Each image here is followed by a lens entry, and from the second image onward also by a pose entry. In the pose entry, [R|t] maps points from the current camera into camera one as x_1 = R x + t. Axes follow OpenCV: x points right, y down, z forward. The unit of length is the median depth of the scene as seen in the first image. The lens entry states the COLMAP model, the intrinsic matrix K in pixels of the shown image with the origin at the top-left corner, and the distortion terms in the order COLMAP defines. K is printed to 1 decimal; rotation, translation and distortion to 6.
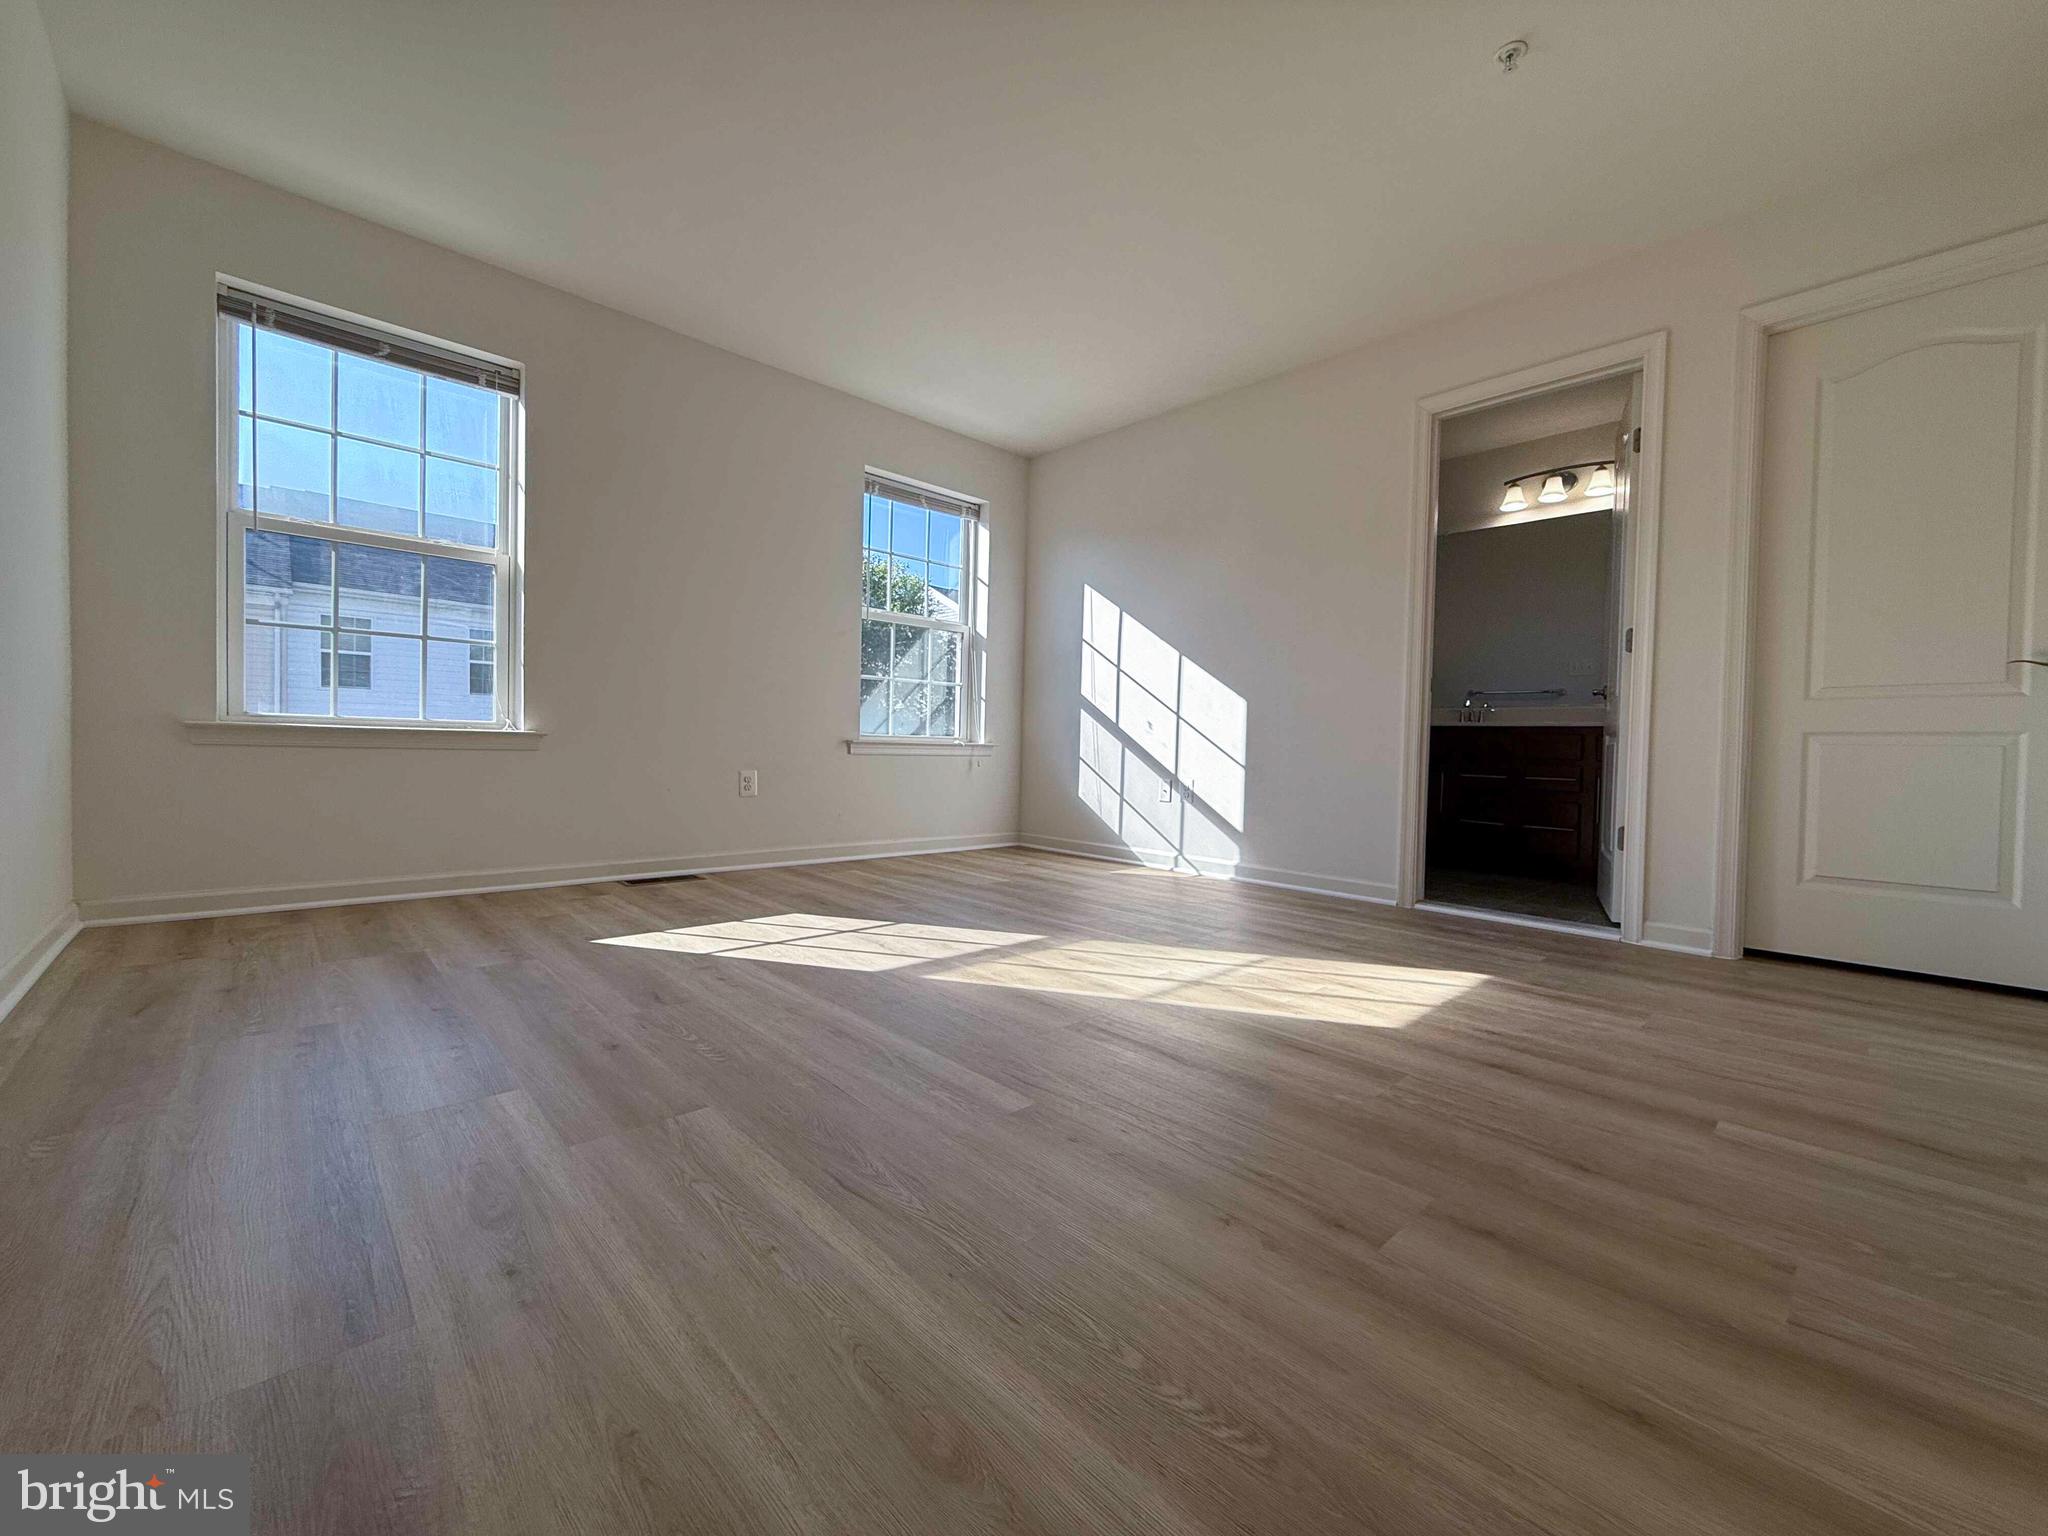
lens RADIAL K [[813.8, 0, 1019.7], [0, 813.8, 768.2], [0, 0, 1]] dist [-0.002908, -0.000118]
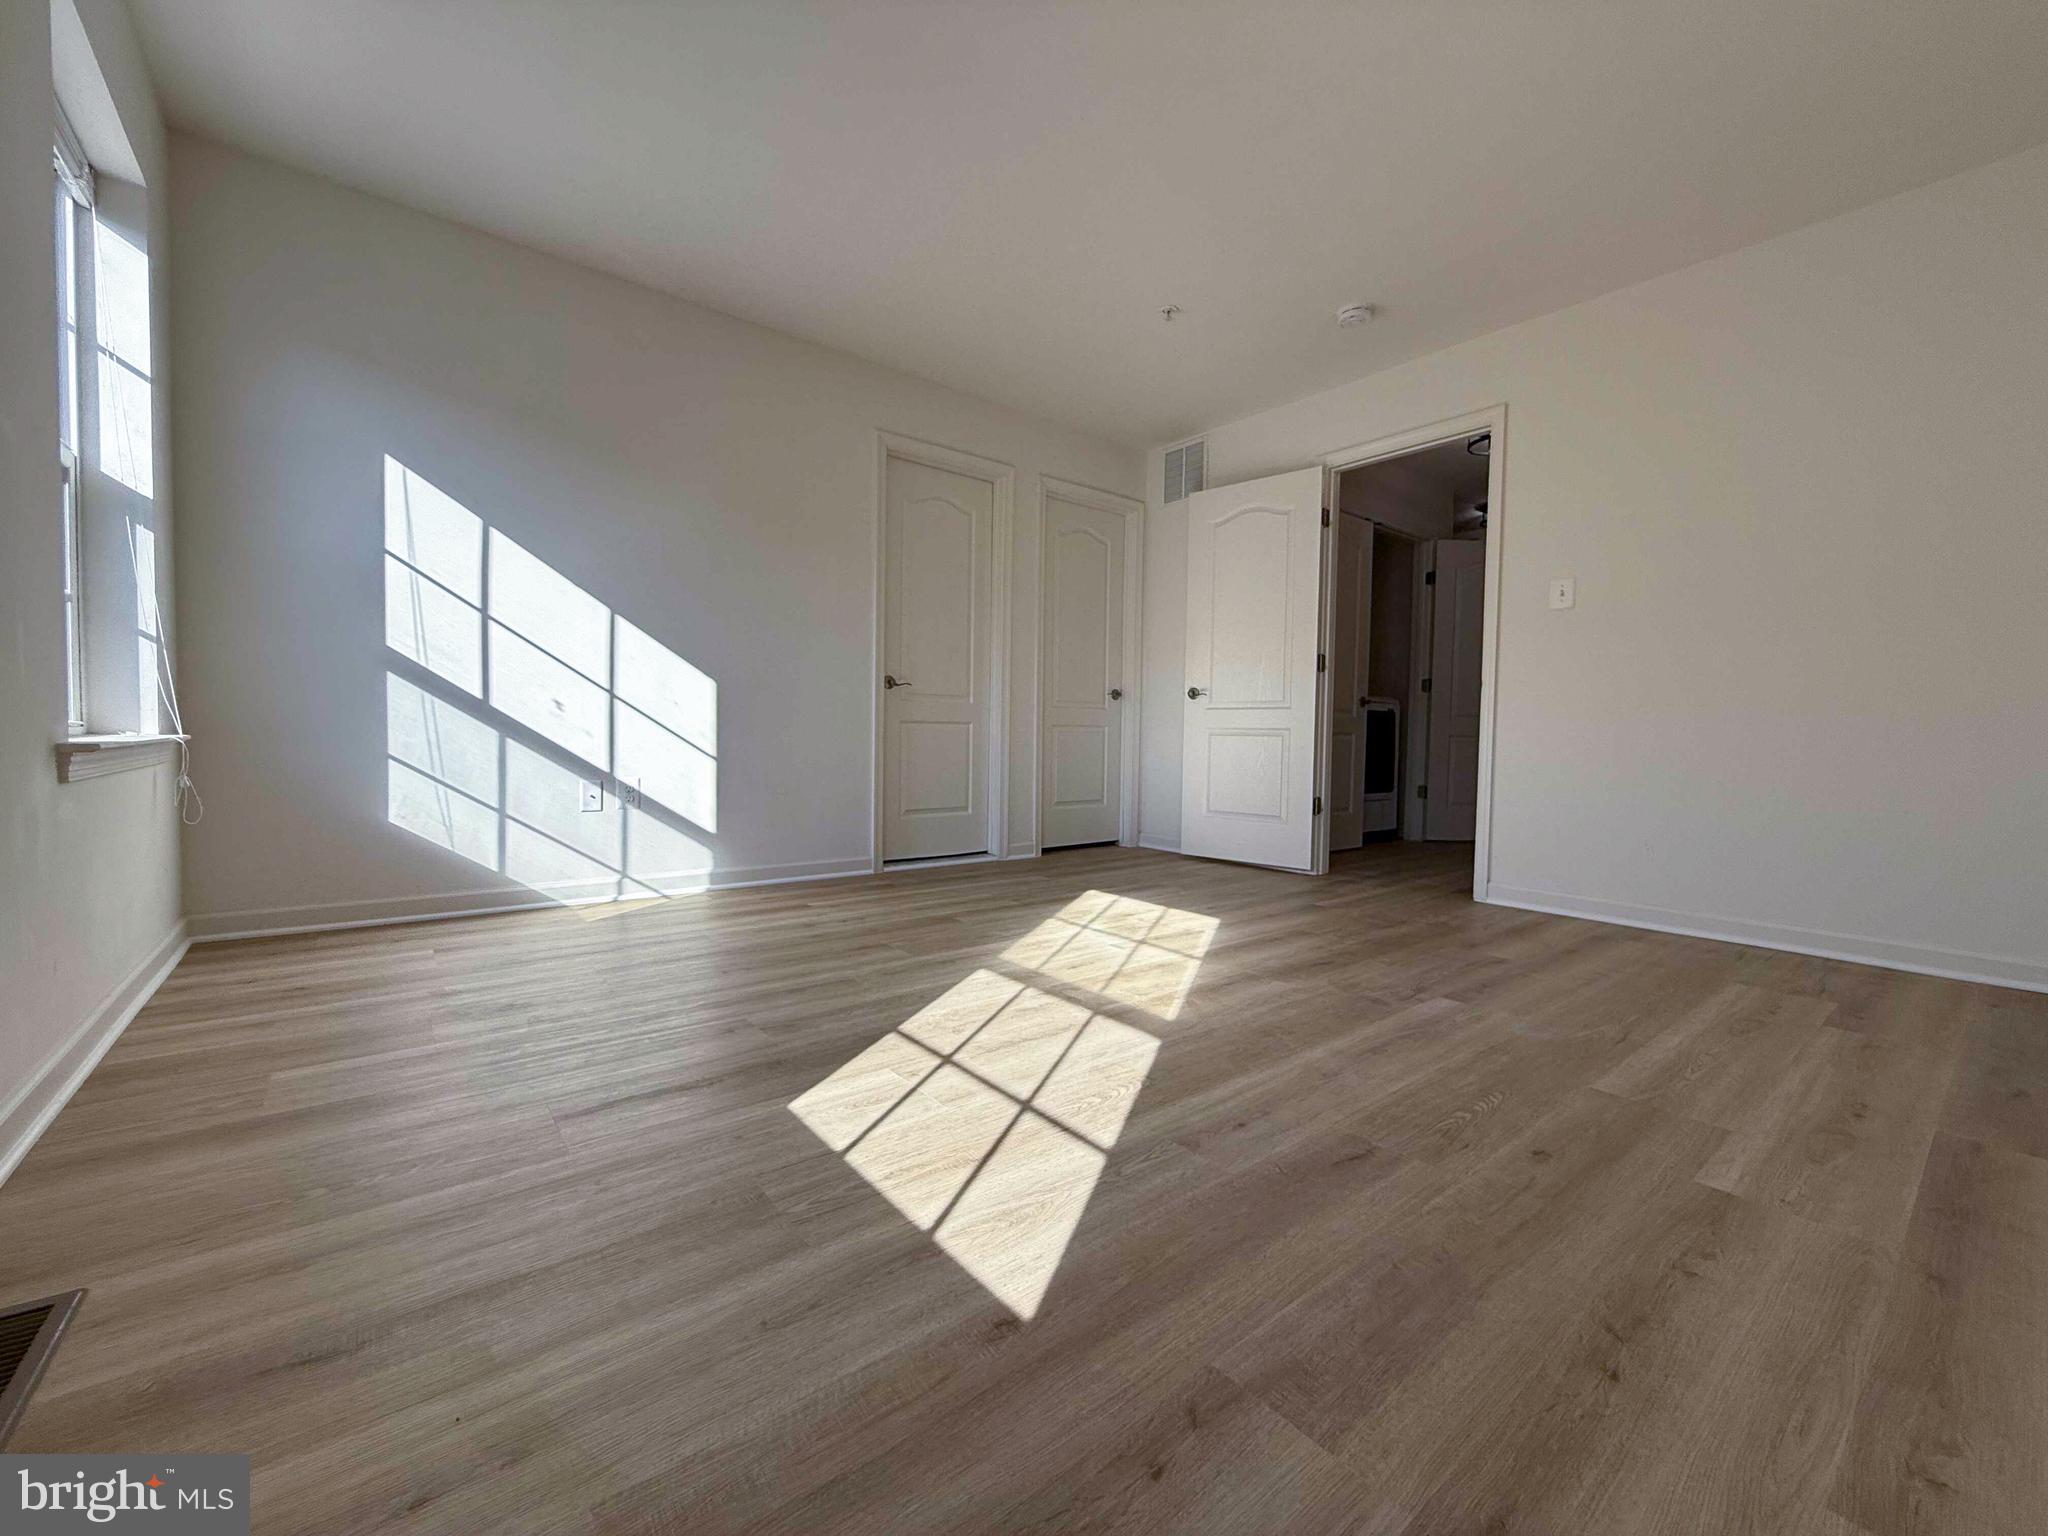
lens RADIAL K [[813.8, 0, 1018.8], [0, 813.8, 762.9], [0, 0, 1]] dist [-0.002908, -0.000118]
pose [[0.083497, -0.061189, 0.994628, -0.526763], [0.011436, 0.998106, 0.060443, -0.042761], [-0.996442, 0.006328, 0.084039, 0.571638]]
